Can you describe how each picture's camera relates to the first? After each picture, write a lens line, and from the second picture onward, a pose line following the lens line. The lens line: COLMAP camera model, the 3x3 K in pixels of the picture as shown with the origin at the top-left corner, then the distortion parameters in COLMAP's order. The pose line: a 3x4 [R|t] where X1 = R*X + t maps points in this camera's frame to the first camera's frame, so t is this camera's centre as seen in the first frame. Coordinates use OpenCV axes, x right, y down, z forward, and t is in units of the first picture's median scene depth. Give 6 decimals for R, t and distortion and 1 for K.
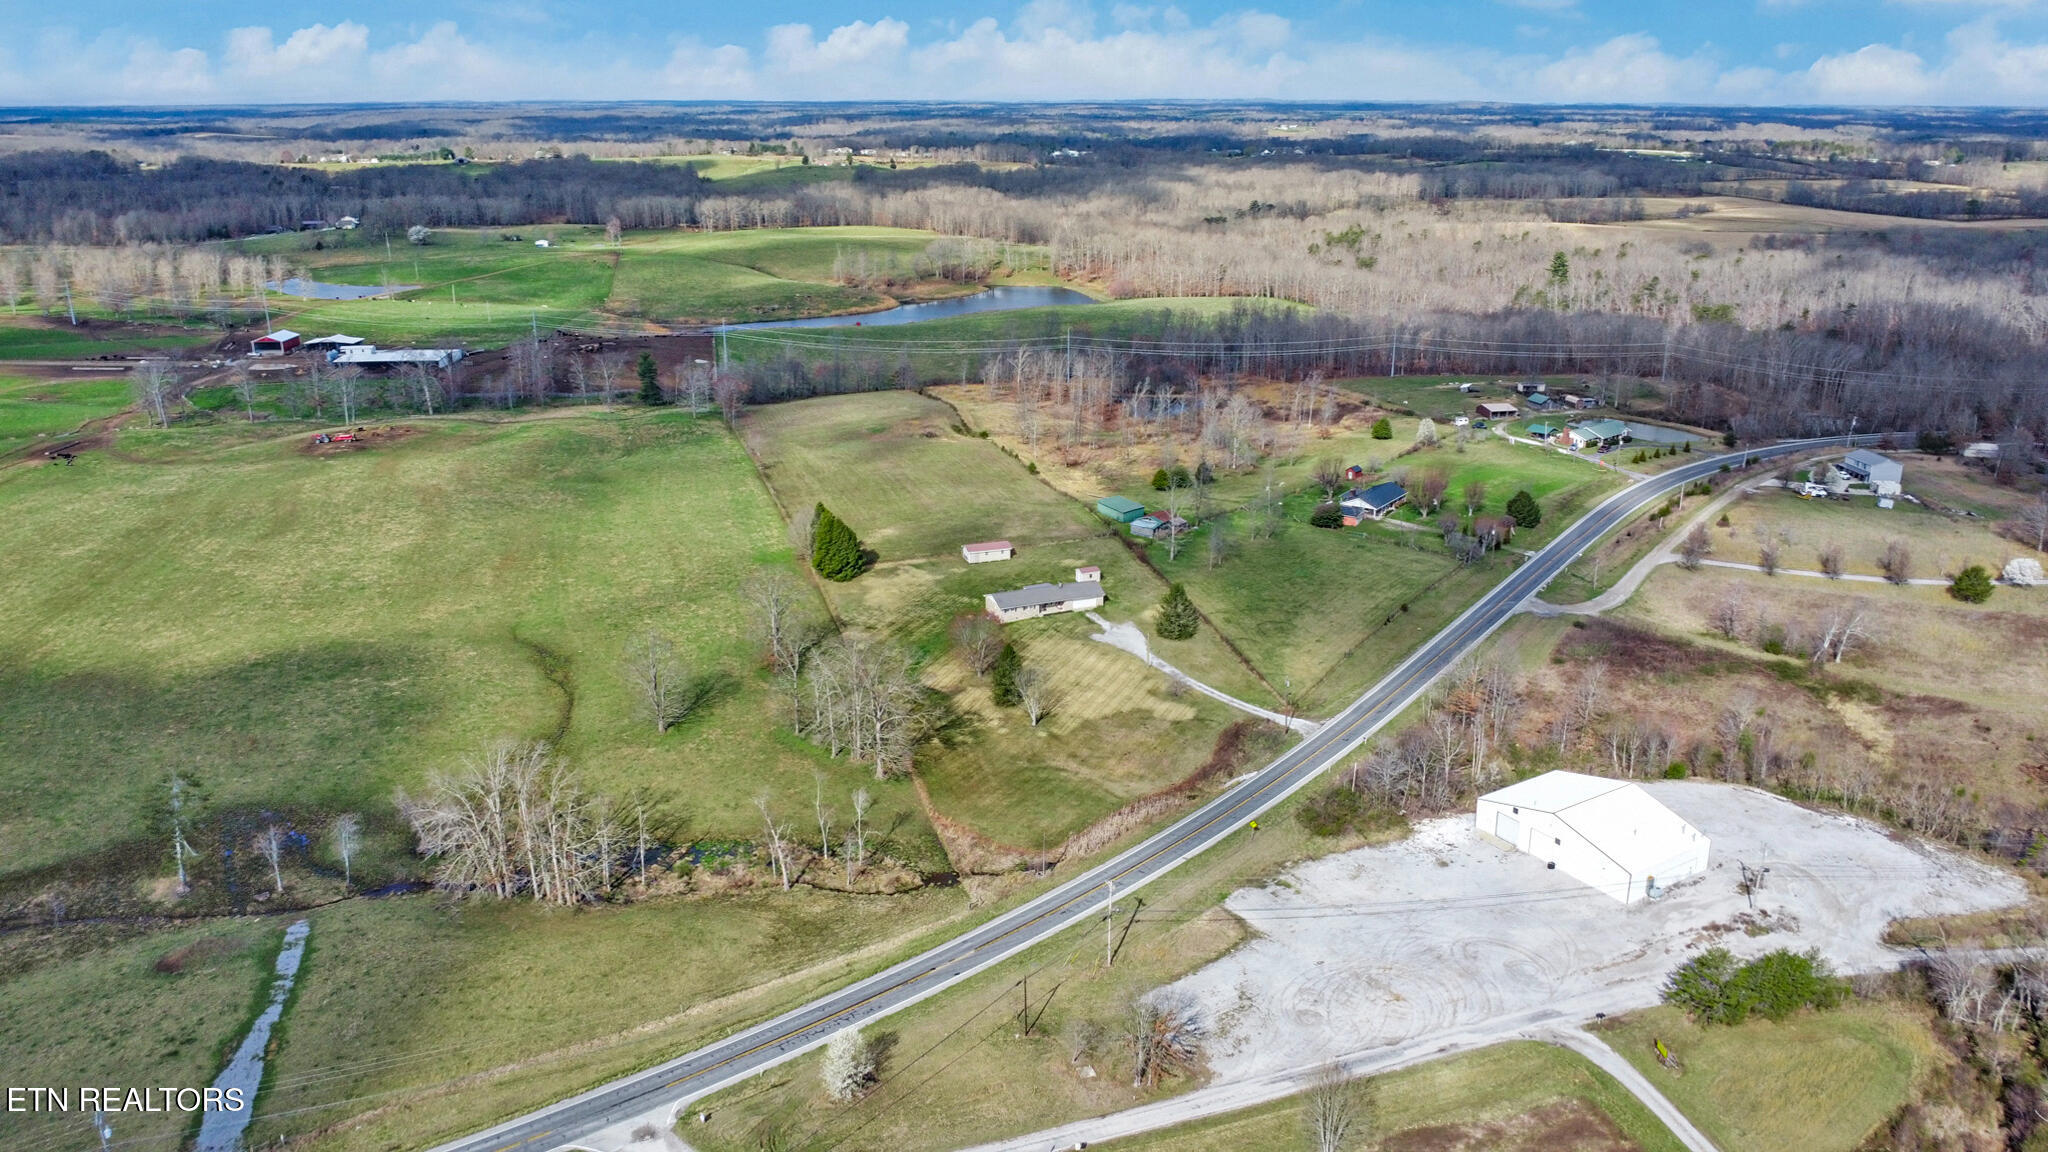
lens RADIAL K [[1487.6, 0, 1013.4], [0, 1487.6, 447.2], [0, 0, 1]] dist [-0.030108, -0.005776]
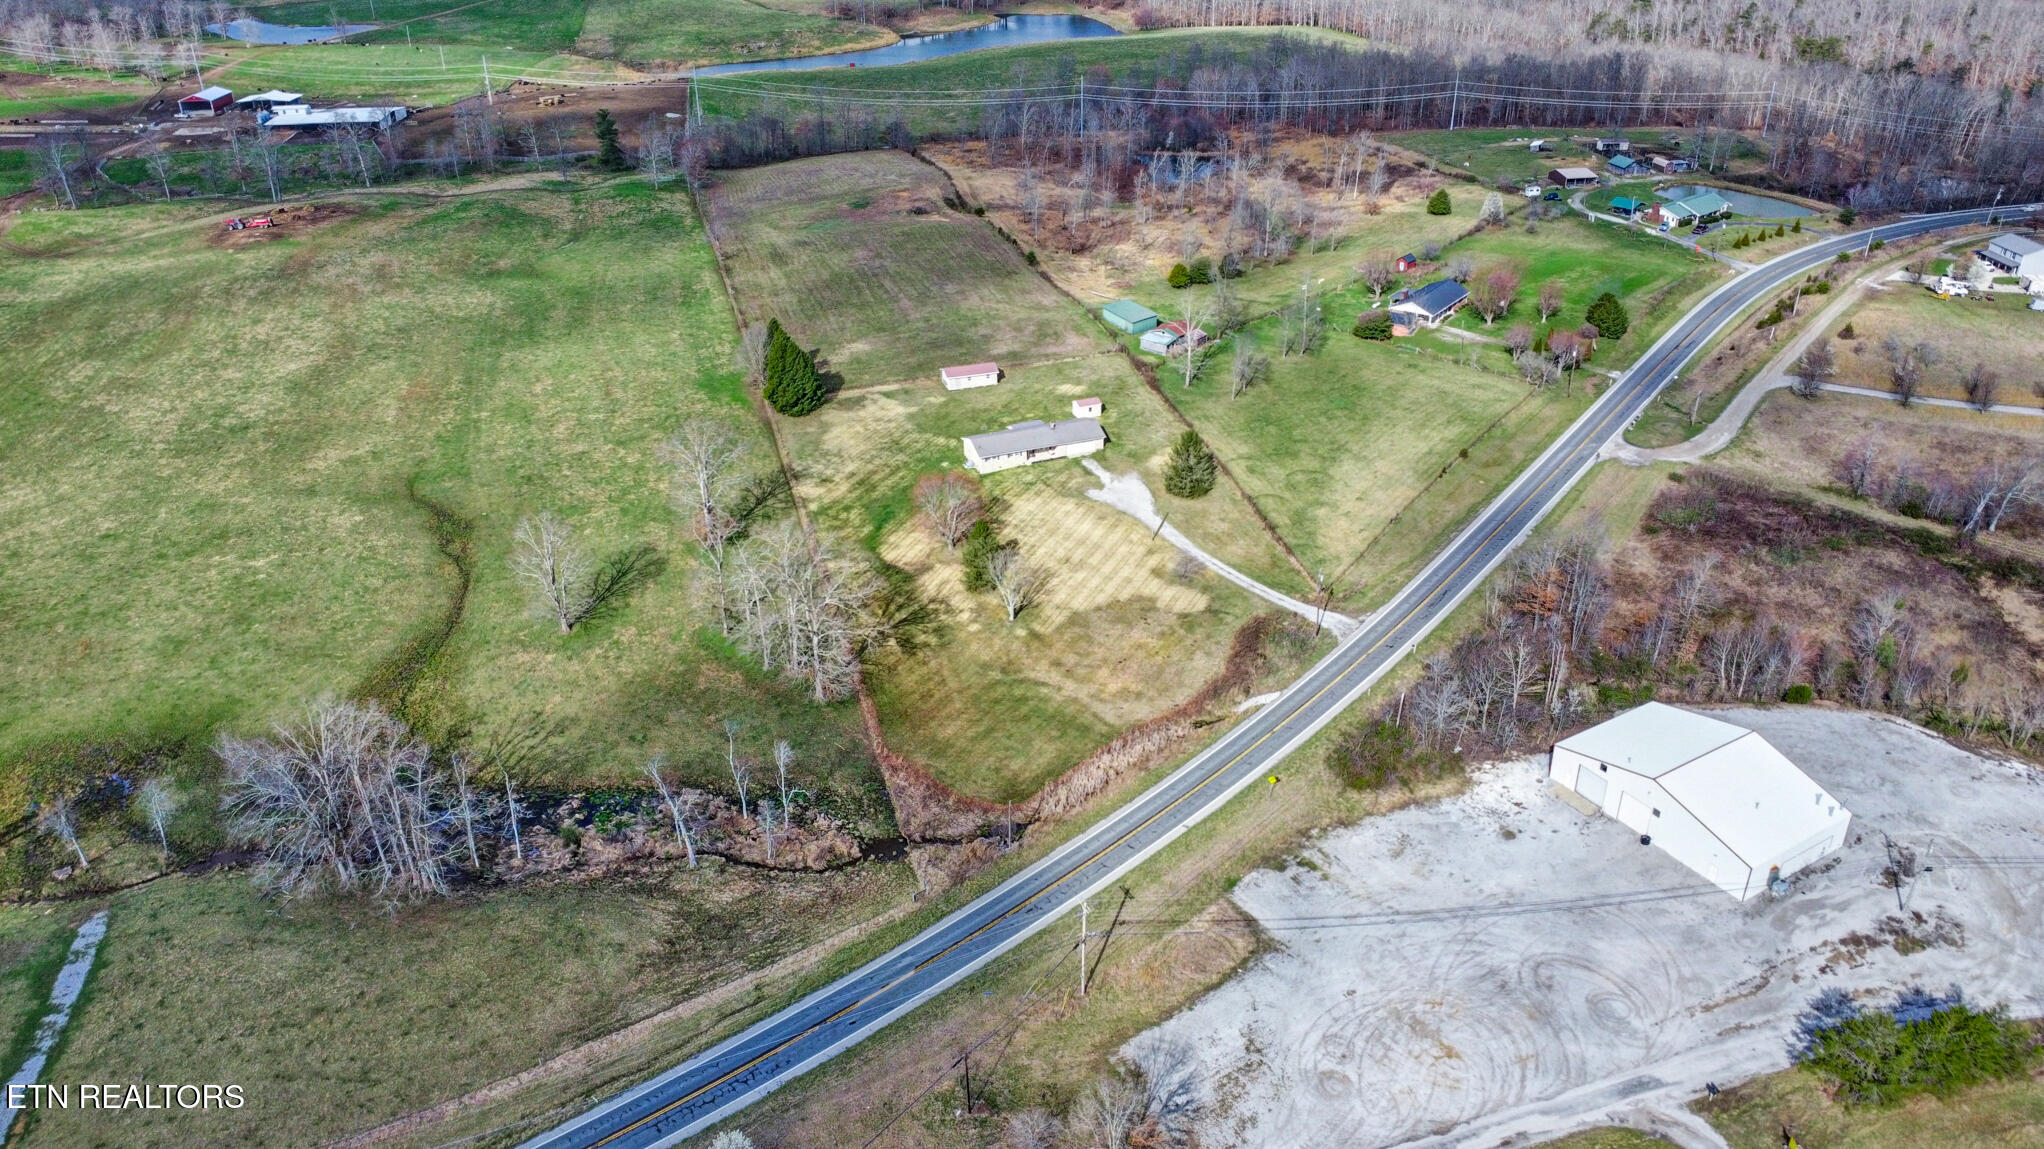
lens RADIAL K [[1507.3, 0, 986.3], [0, 1507.3, 465.9], [0, 0, 1]] dist [-0.036386, 0.003529]
pose [[0.999332, 0.000098, -0.036544, 0.029457], [0.006972, 0.981116, 0.193292, -0.058207], [0.035873, -0.193418, 0.980460, 0.184974]]
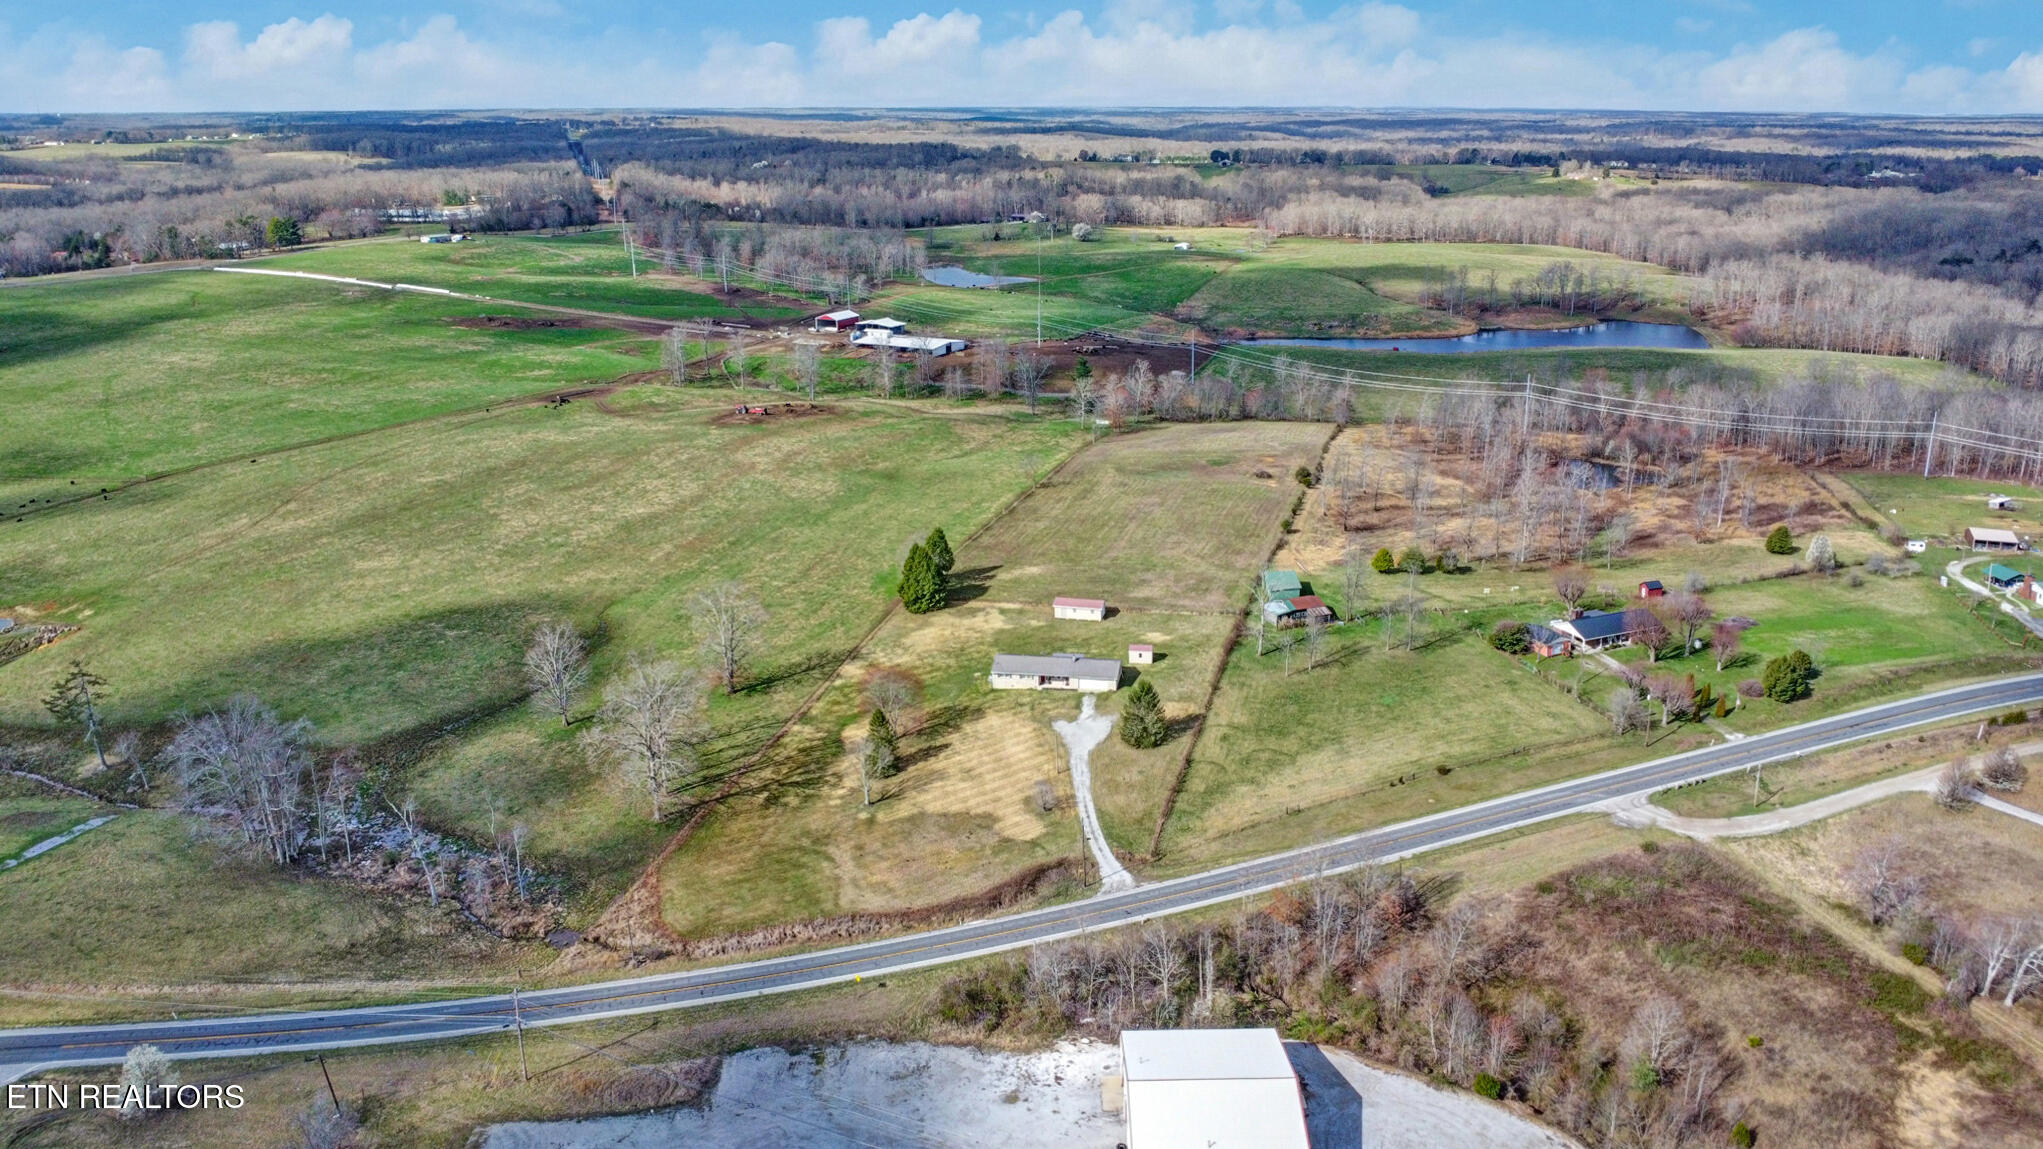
lens RADIAL K [[1448.4, 0, 1077.8], [0, 1448.4, 460.9], [0, 0, 1]] dist [-0.028374, -0.000660]
pose [[0.866415, 0.123500, -0.483811, 0.516009], [-0.119001, 0.992083, 0.040136, -0.072438], [0.484937, 0.022799, 0.874252, 0.268497]]
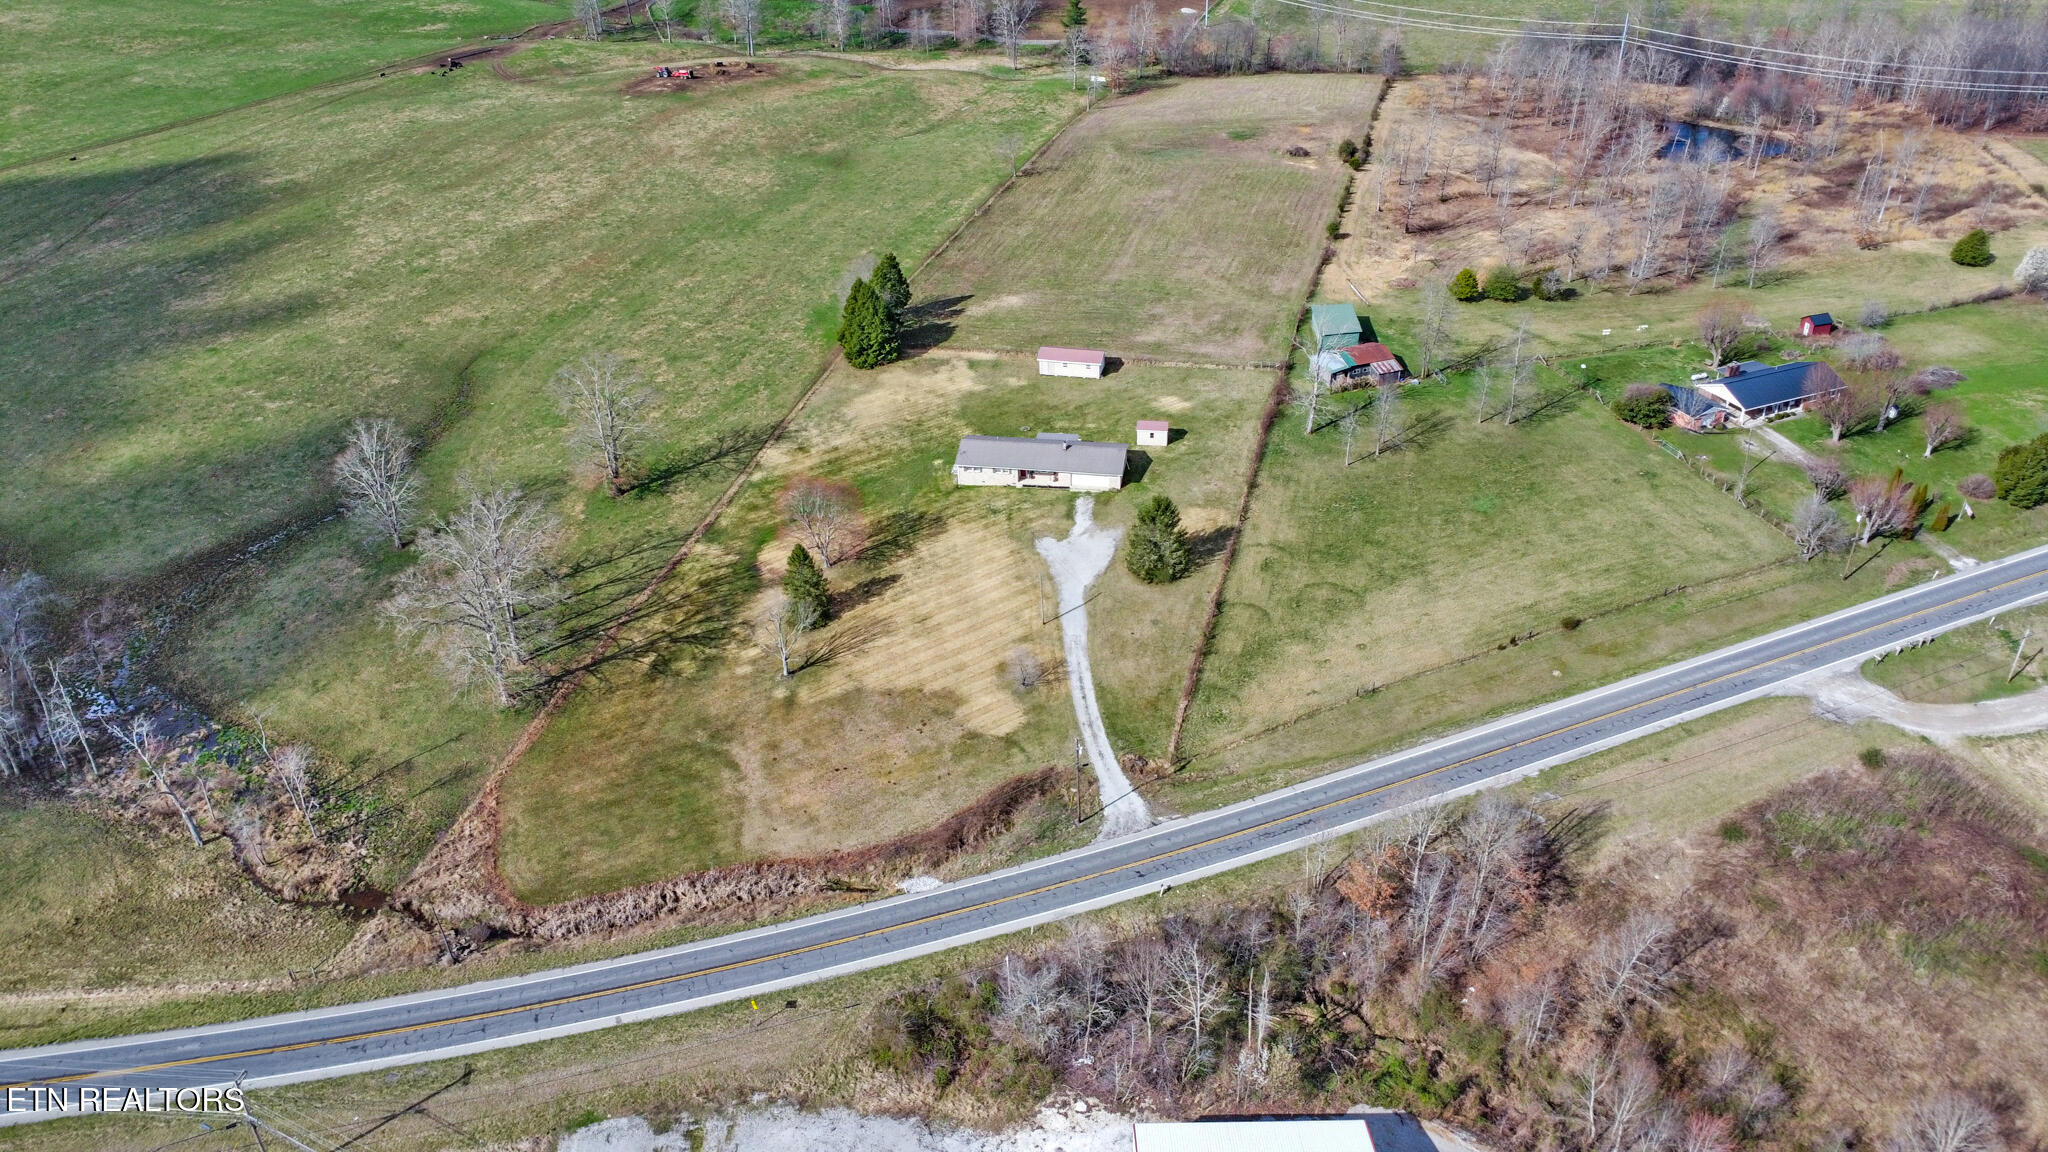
lens RADIAL K [[1487.6, 0, 1013.4], [0, 1487.6, 447.2], [0, 0, 1]] dist [-0.030108, -0.005776]
pose [[0.849314, 0.229649, -0.475317, 0.390167], [-0.102505, 0.955021, 0.278259, -0.109486], [0.517839, -0.187607, 0.834653, 0.488588]]
